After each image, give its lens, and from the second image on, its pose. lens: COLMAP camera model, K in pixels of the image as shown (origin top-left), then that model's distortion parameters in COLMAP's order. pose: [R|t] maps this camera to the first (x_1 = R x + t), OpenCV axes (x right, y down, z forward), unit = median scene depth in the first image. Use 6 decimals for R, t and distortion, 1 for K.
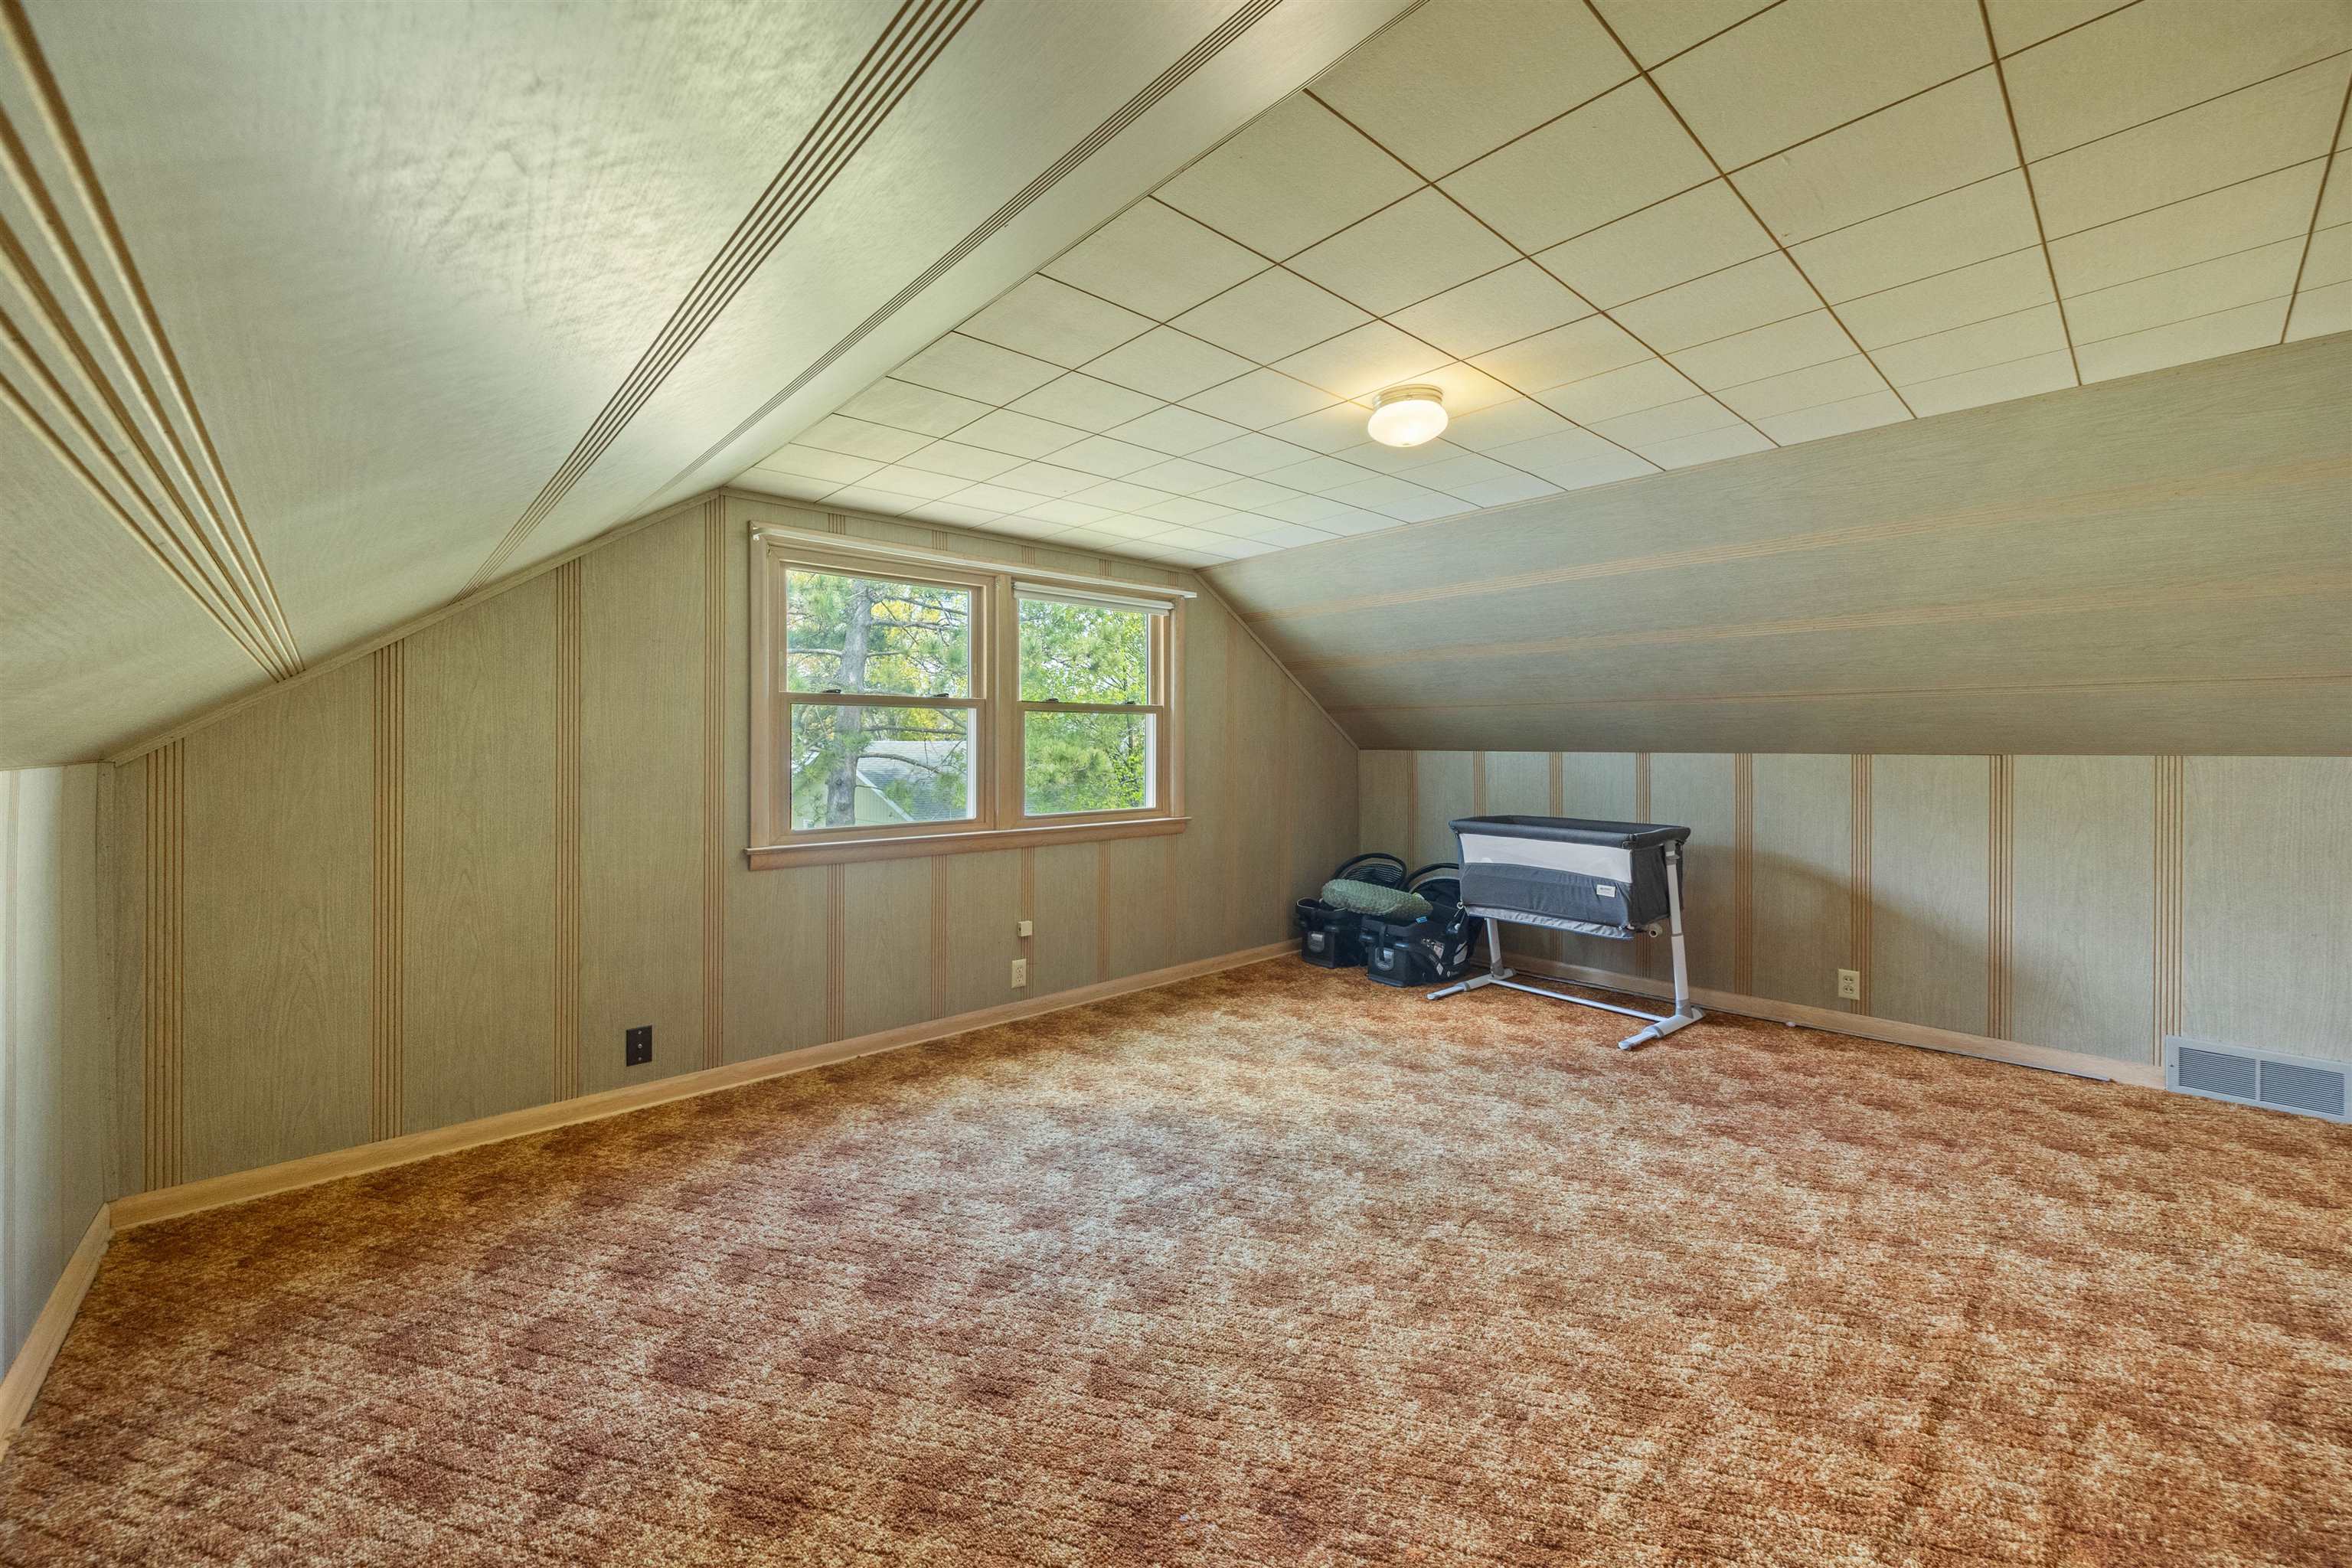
lens RADIAL K [[894.8, 0, 1160.3], [0, 894.8, 765.2], [0, 0, 1]] dist [-0.000265, -0.000199]
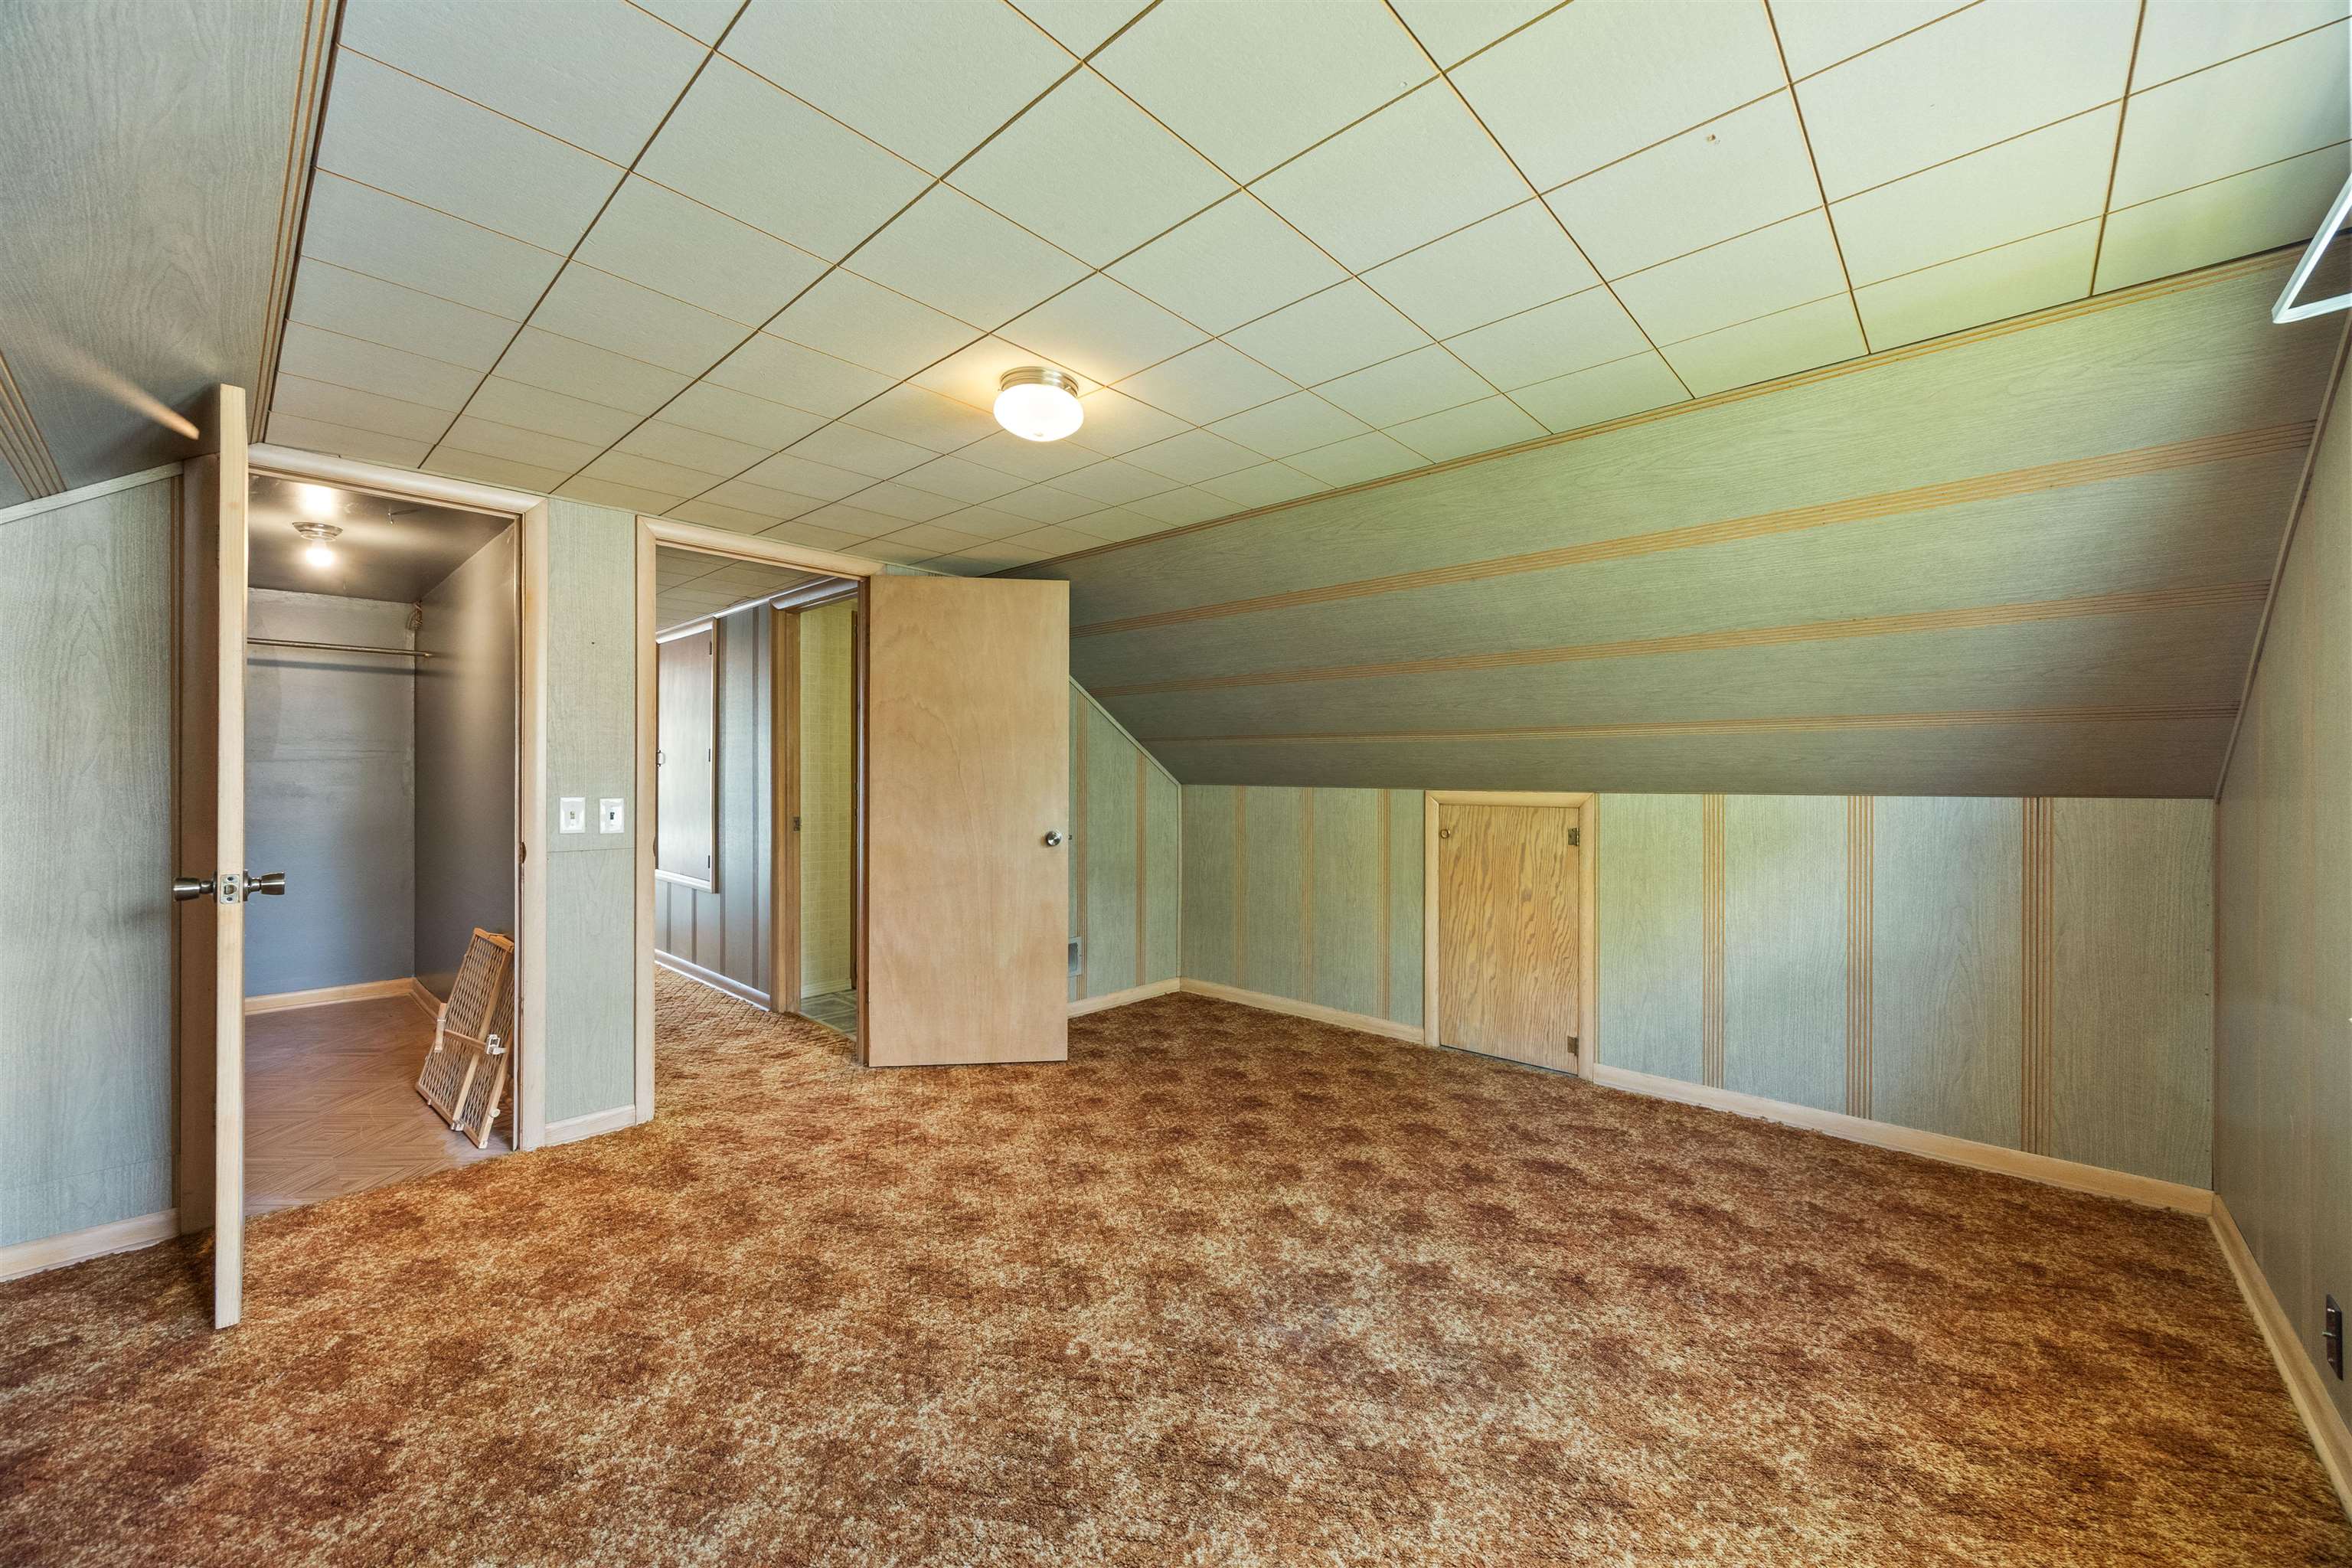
lens RADIAL K [[894.8, 0, 1160.3], [0, 894.8, 765.2], [0, 0, 1]] dist [-0.000265, -0.000199]
pose [[-0.996164, -0.009866, -0.086953, 0.236393], [-0.010494, 0.999922, 0.006764, -0.042613], [0.086880, 0.007651, -0.996189, 1.895437]]
